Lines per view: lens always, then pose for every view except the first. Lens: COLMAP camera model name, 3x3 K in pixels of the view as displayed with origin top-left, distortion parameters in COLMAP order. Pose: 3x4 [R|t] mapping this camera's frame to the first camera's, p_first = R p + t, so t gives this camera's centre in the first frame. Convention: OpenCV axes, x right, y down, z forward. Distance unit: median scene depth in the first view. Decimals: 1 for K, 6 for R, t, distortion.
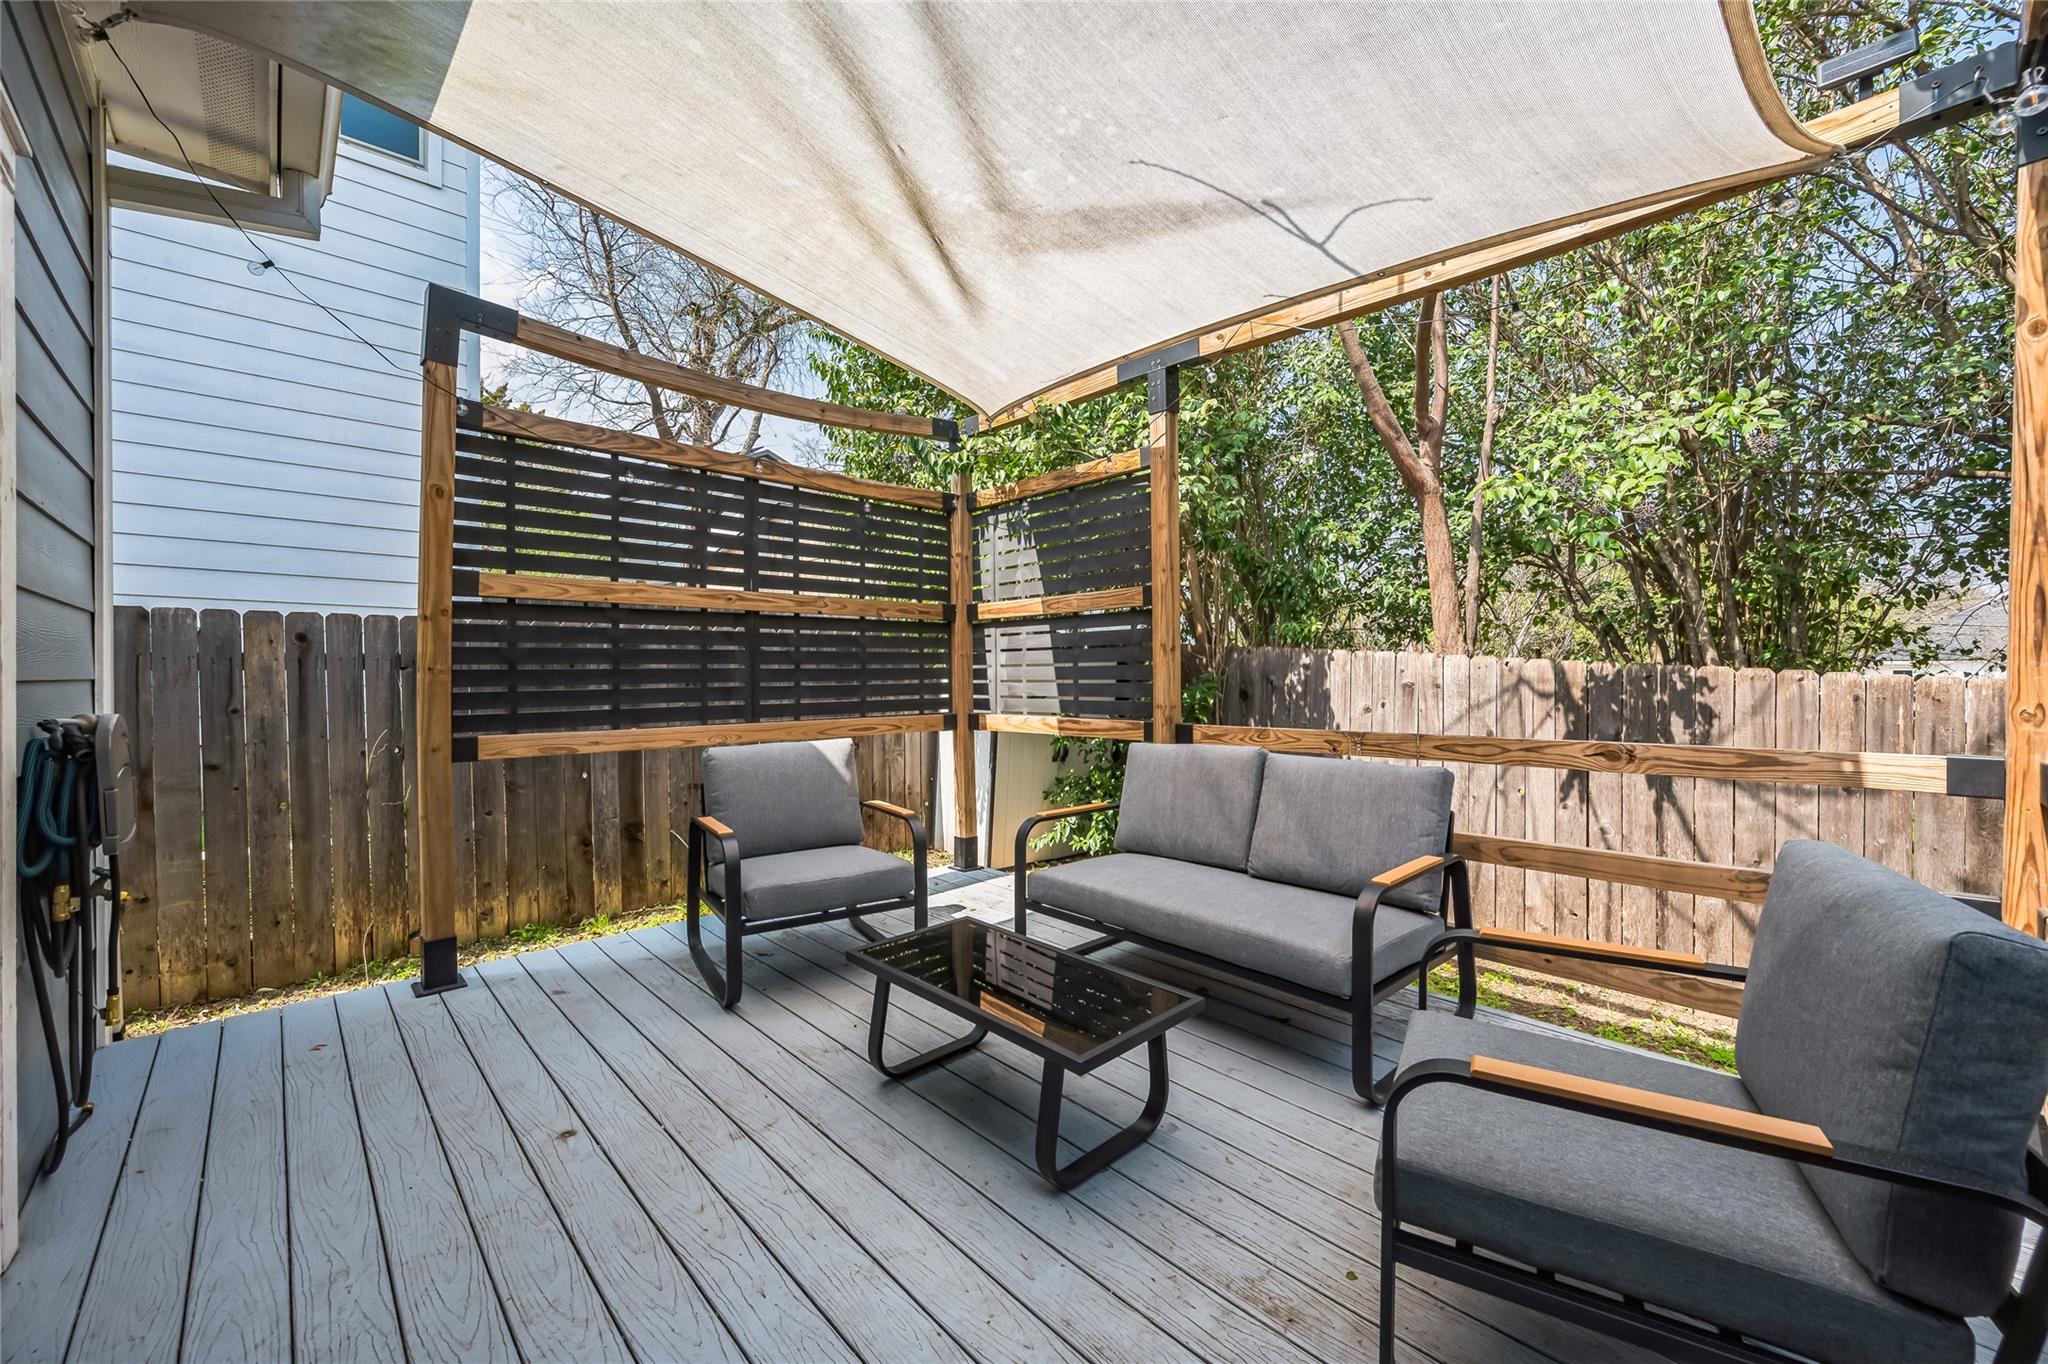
lens RADIAL K [[813.9, 0, 1031.0], [0, 813.9, 678.7], [0, 0, 1]] dist [-0.003900, 0.000814]
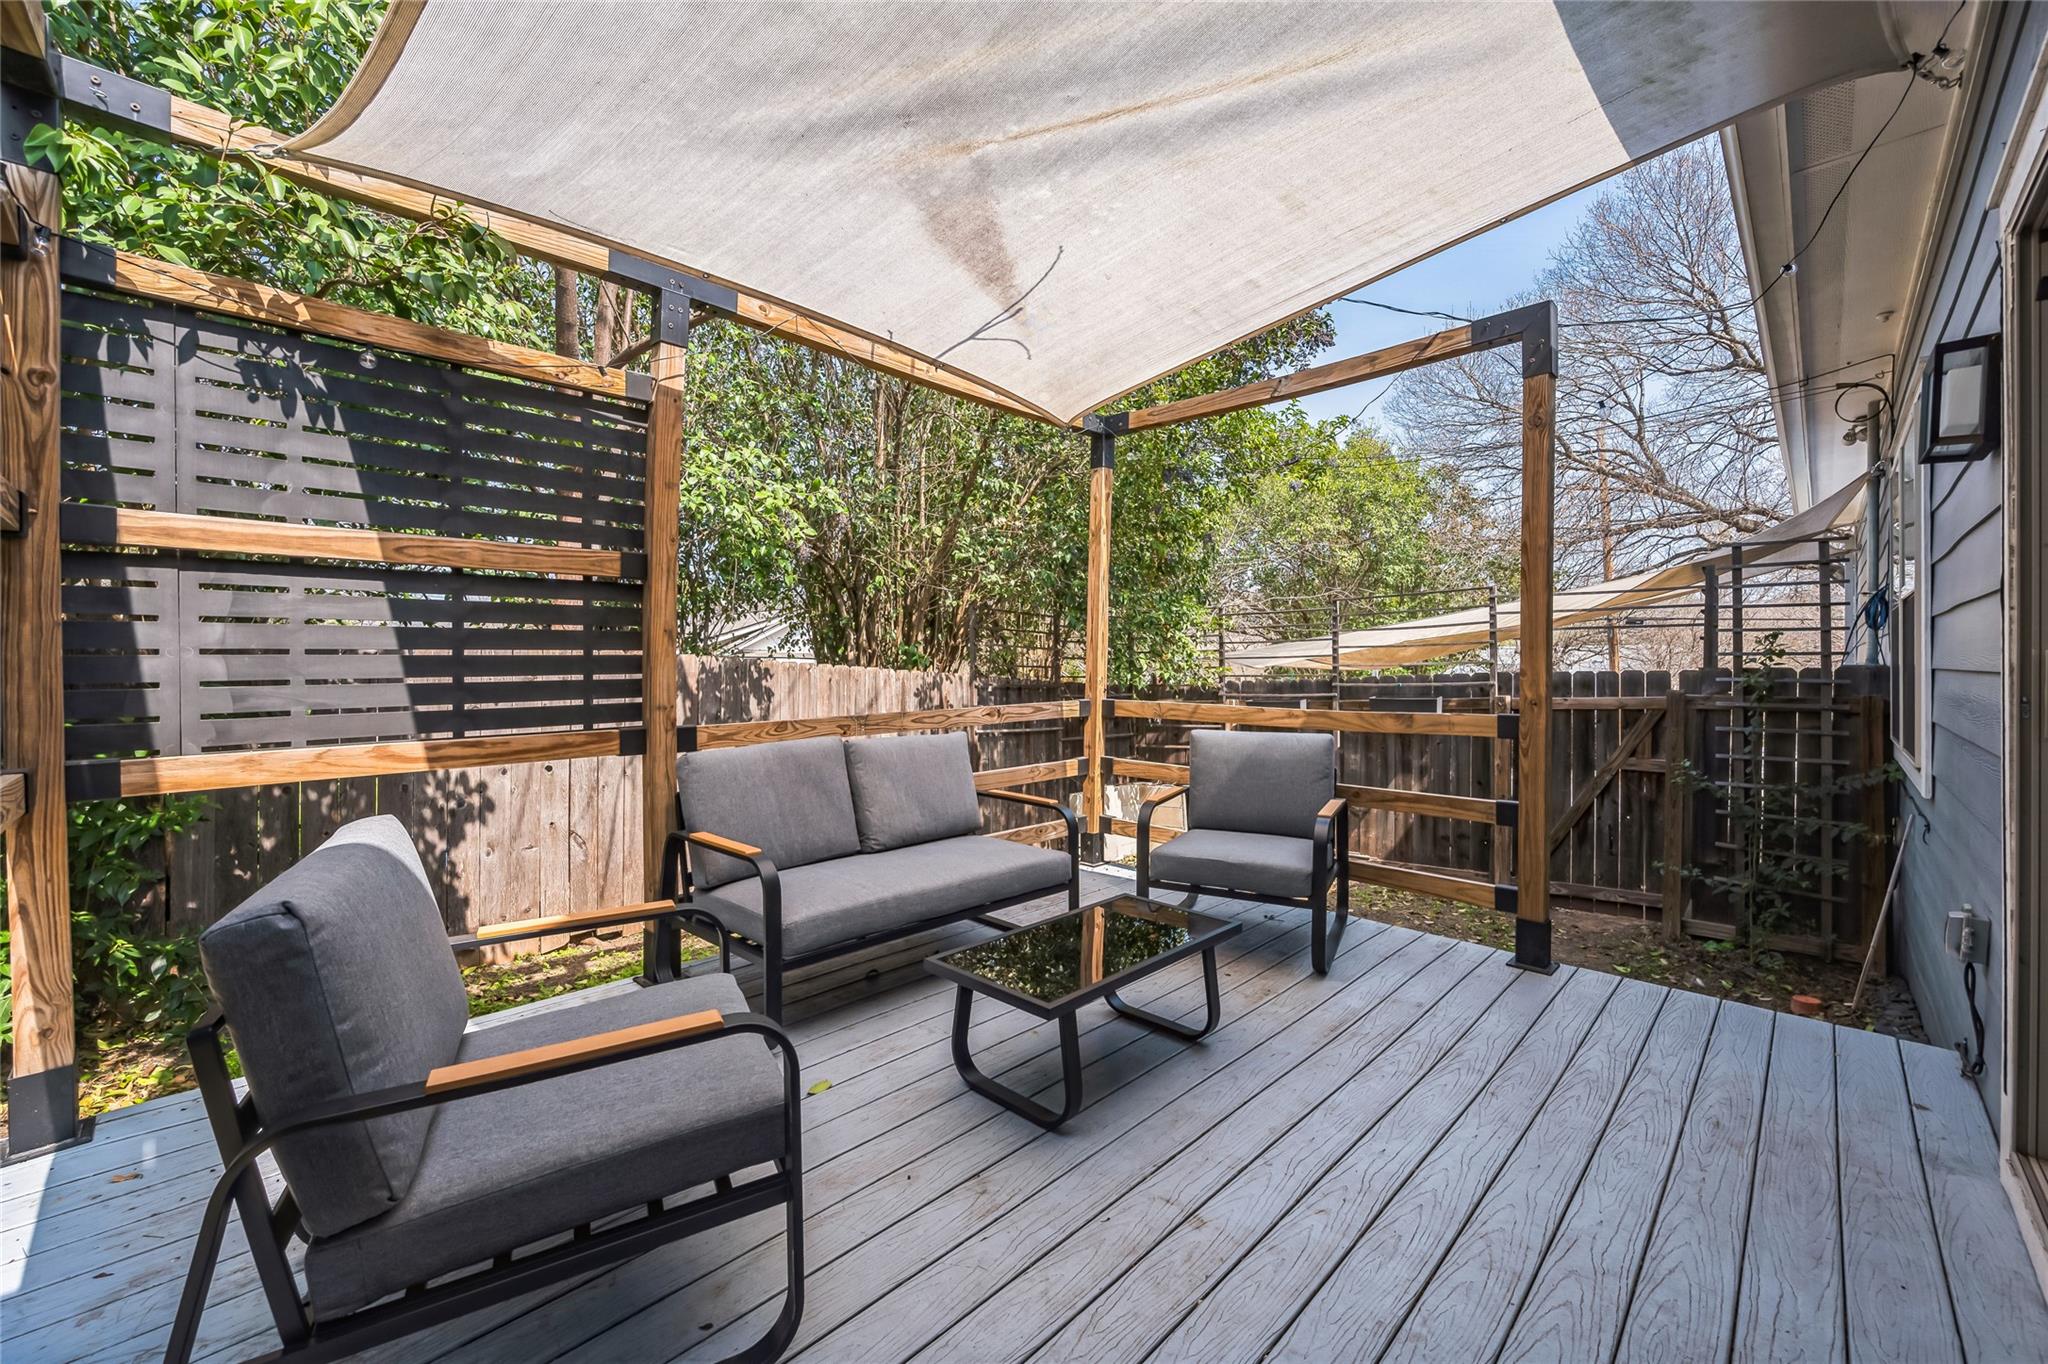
lens RADIAL K [[813.9, 0, 1031.2], [0, 813.9, 668.0], [0, 0, 1]] dist [-0.003900, 0.000814]
pose [[-0.045718, -0.003833, 0.998947, -0.628356], [0.007271, 0.999965, 0.004170, -0.005391], [-0.998928, 0.007454, -0.045688, 0.638250]]
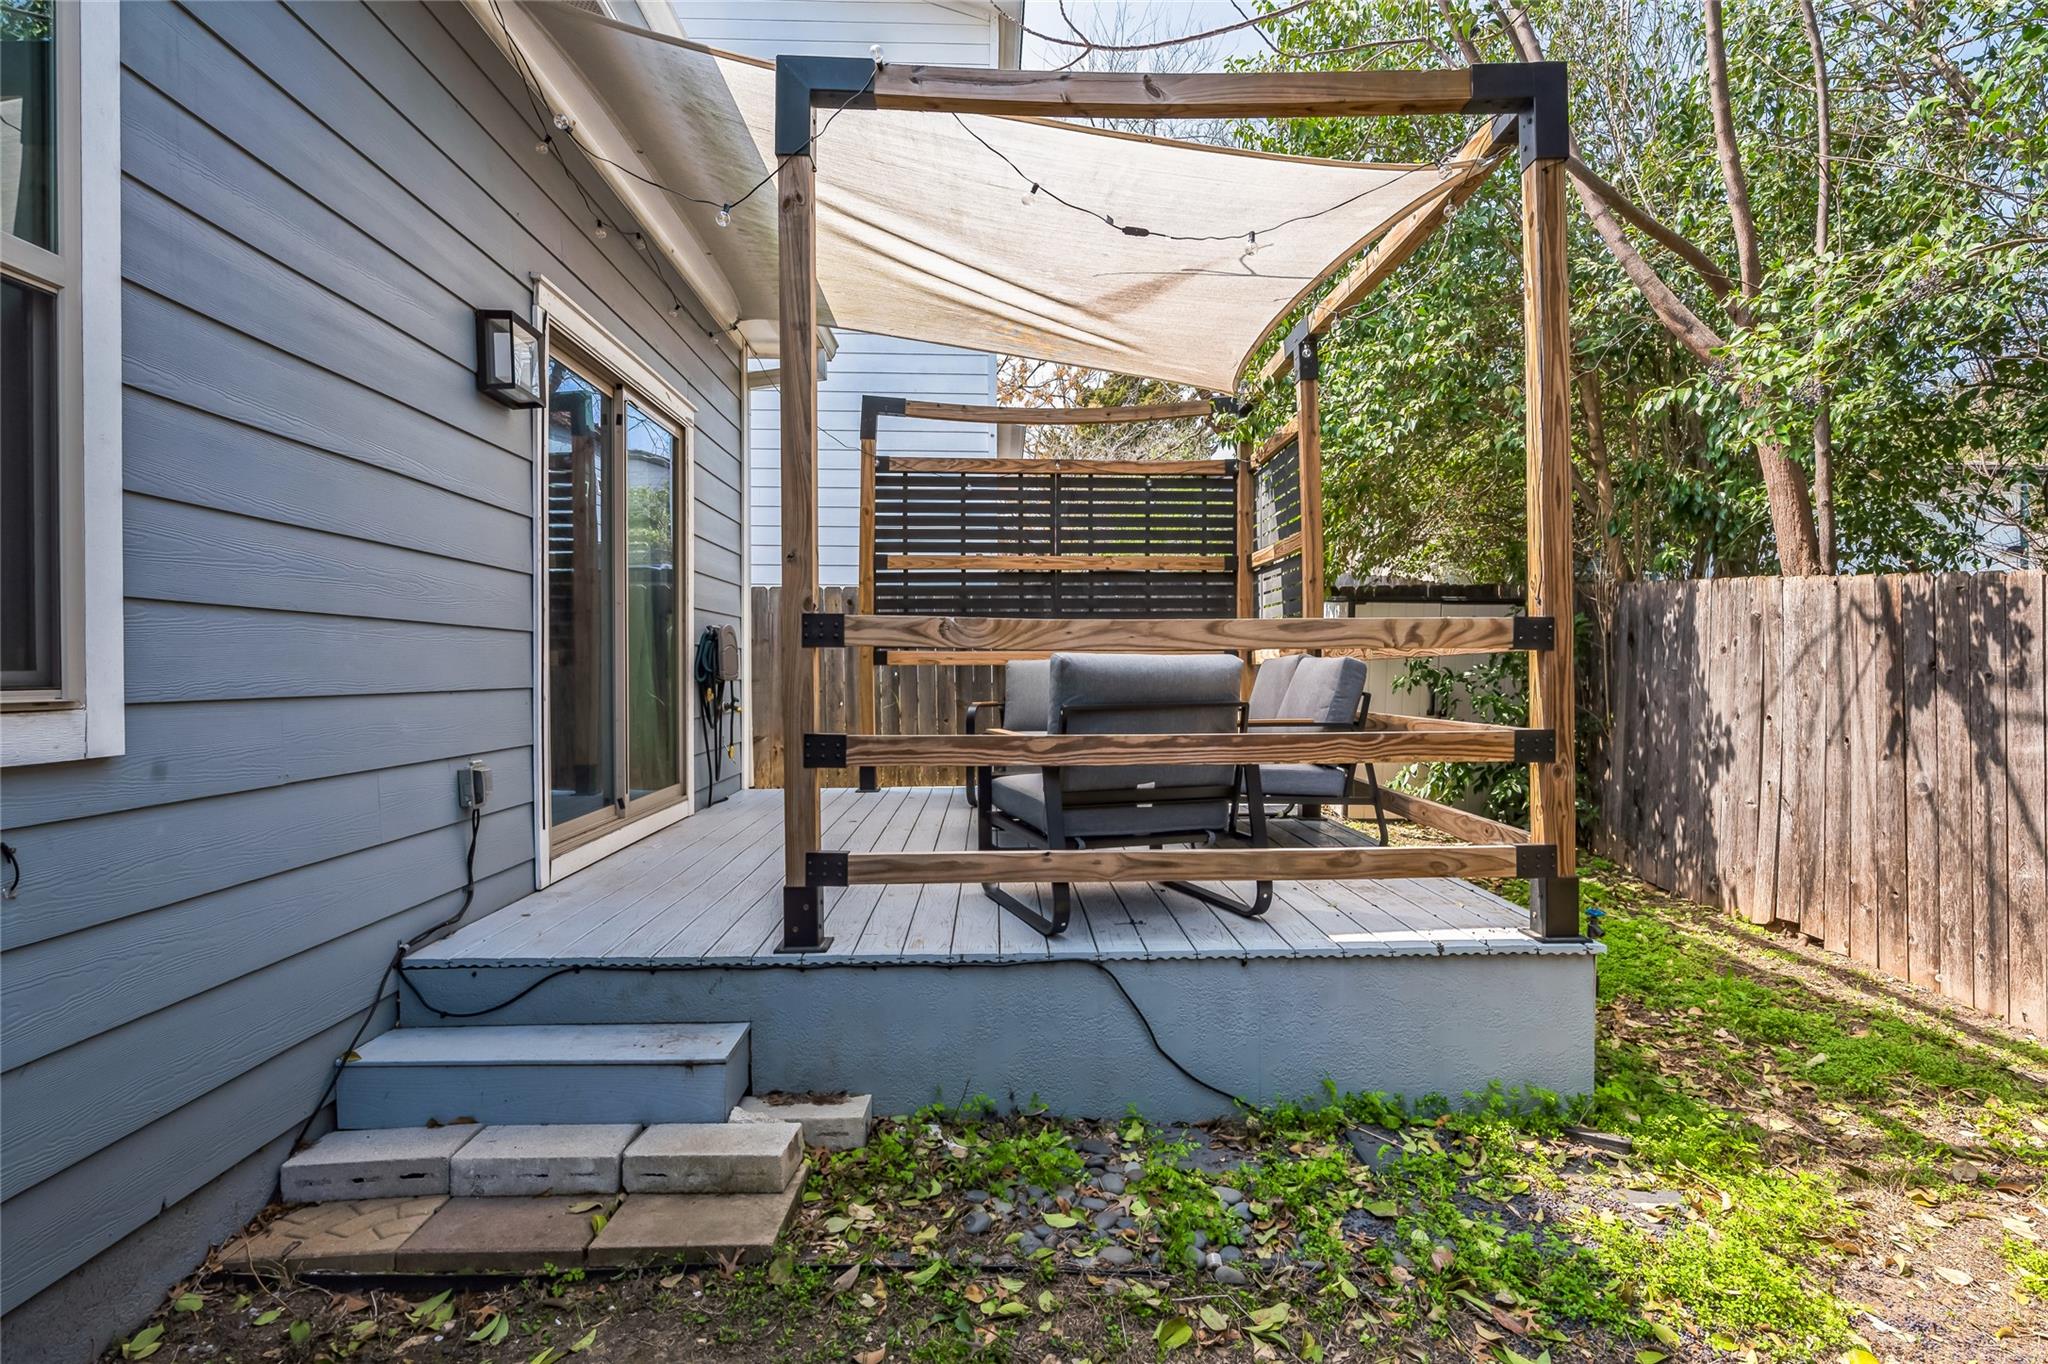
lens RADIAL K [[1092.3, 0, 1035.7], [0, 1092.3, 689.4], [0, 0, 1]] dist [0.000833, -0.000969]
pose [[0.746580, 0.016706, -0.665086, 0.863123], [-0.006704, 0.999823, 0.017588, 0.086299], [0.665262, -0.008672, 0.746560, -0.407767]]
